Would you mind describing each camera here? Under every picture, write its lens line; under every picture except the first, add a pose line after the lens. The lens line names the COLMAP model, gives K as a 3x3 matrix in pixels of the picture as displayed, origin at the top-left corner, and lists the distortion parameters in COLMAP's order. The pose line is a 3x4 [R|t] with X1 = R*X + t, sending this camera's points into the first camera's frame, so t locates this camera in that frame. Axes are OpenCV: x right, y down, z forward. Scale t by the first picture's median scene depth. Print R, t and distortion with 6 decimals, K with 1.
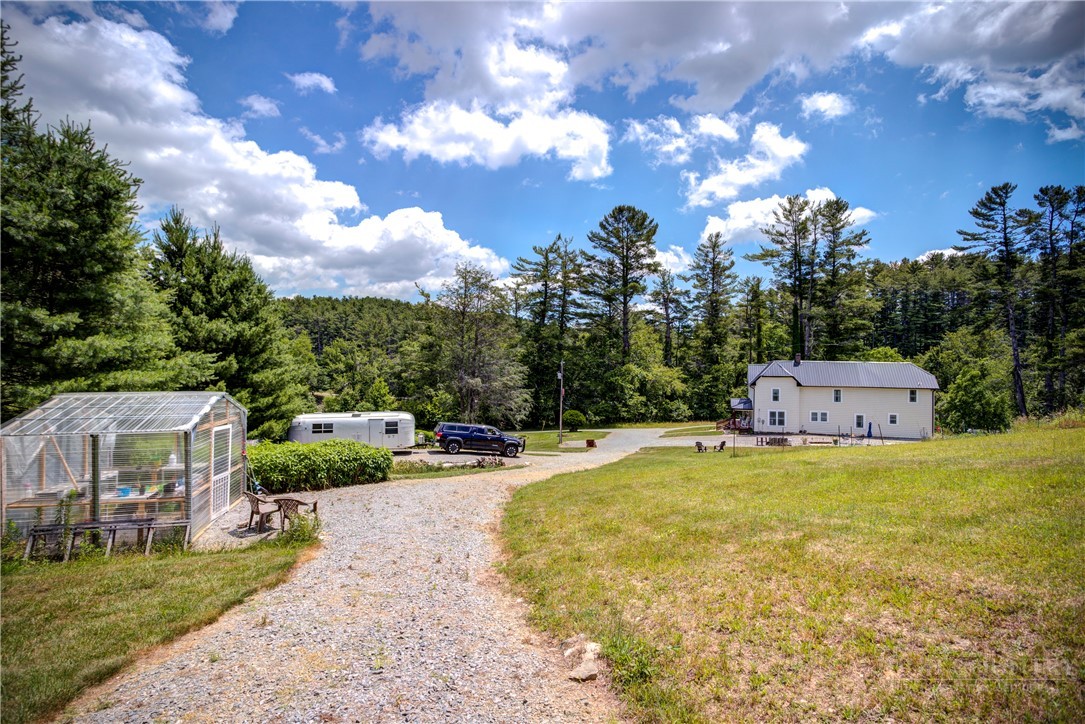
lens RADIAL K [[529.3, 0, 542.3], [0, 529.3, 365.4], [0, 0, 1]] dist [0.005257, 0.001788]
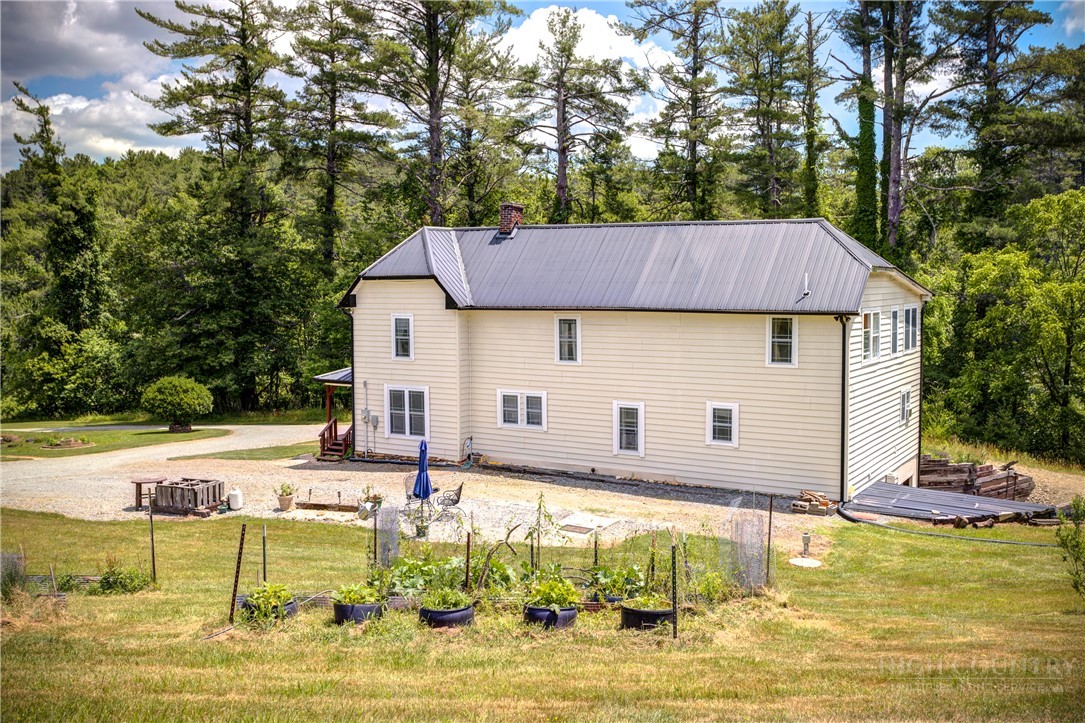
lens RADIAL K [[1030.6, 0, 542.0], [0, 1030.6, 360.6], [0, 0, 1]] dist [-0.015819, 0.000000]
pose [[0.971066, 0.004043, -0.238777, 0.670414], [0.014396, 0.997047, 0.075430, 0.025538], [0.238377, -0.076685, 0.968140, 0.441721]]
